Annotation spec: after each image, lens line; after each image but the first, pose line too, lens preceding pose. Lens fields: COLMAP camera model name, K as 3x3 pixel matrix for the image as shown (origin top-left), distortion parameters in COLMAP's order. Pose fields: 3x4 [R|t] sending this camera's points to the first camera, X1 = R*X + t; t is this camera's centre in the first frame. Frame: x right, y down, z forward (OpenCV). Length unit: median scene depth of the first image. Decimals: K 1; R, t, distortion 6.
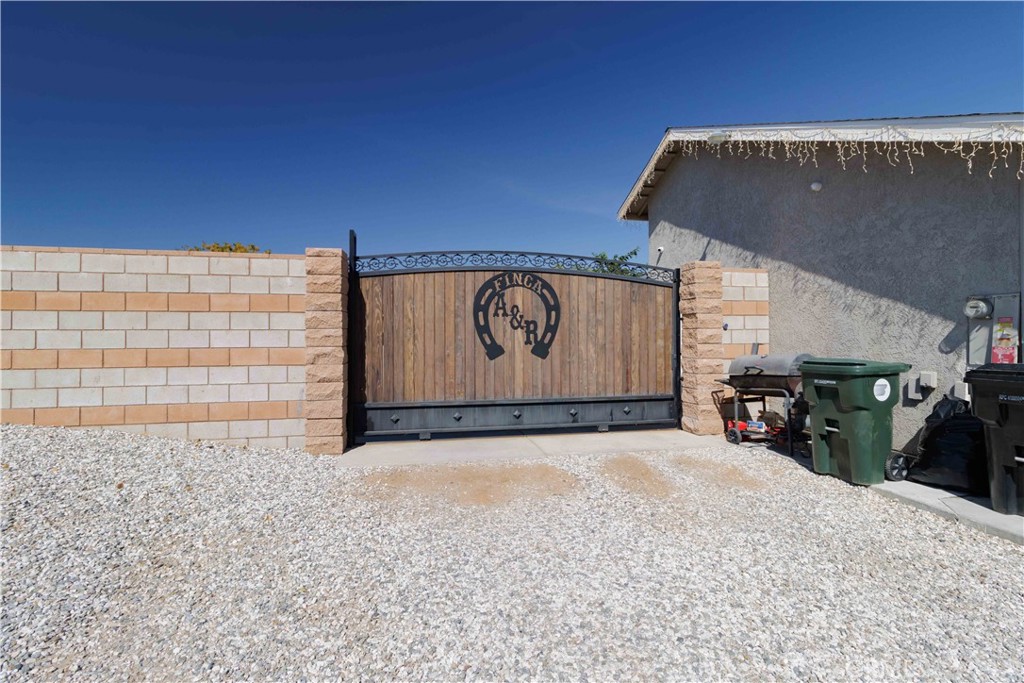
lens RADIAL K [[474.1, 0, 510.3], [0, 474.1, 346.2], [0, 0, 1]] dist [0.004148, 0.000321]
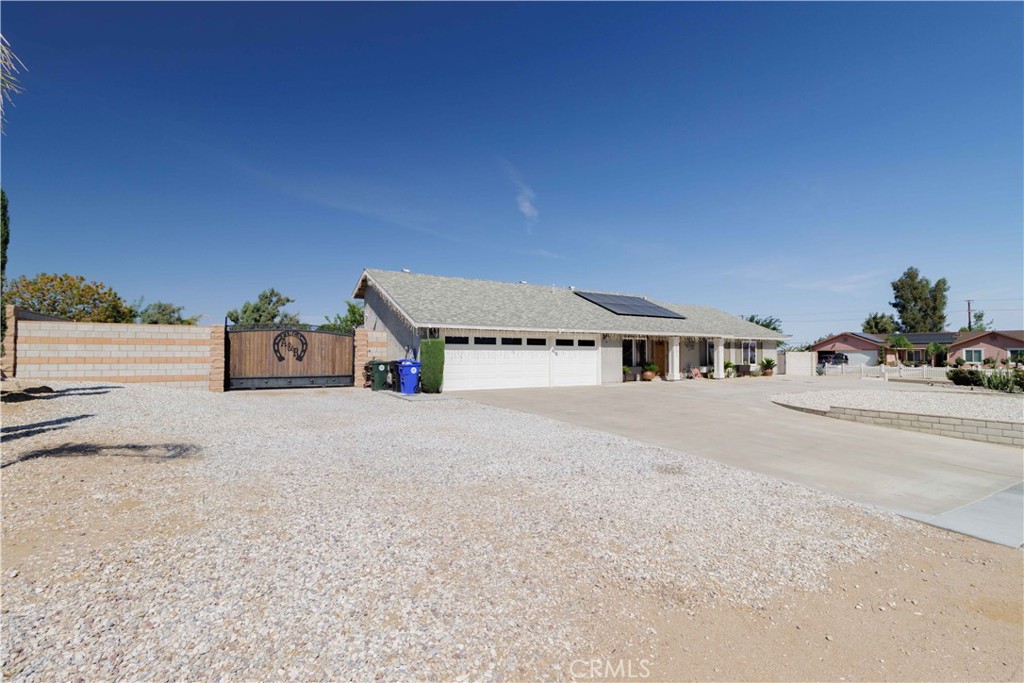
lens RADIAL K [[474.1, 0, 517.5], [0, 474.1, 346.4], [0, 0, 1]] dist [0.004148, 0.000321]
pose [[0.917847, 0.014634, 0.396664, 0.137280], [-0.003667, 0.999590, -0.028391, 0.011913], [-0.396917, 0.024604, 0.917525, -2.164962]]
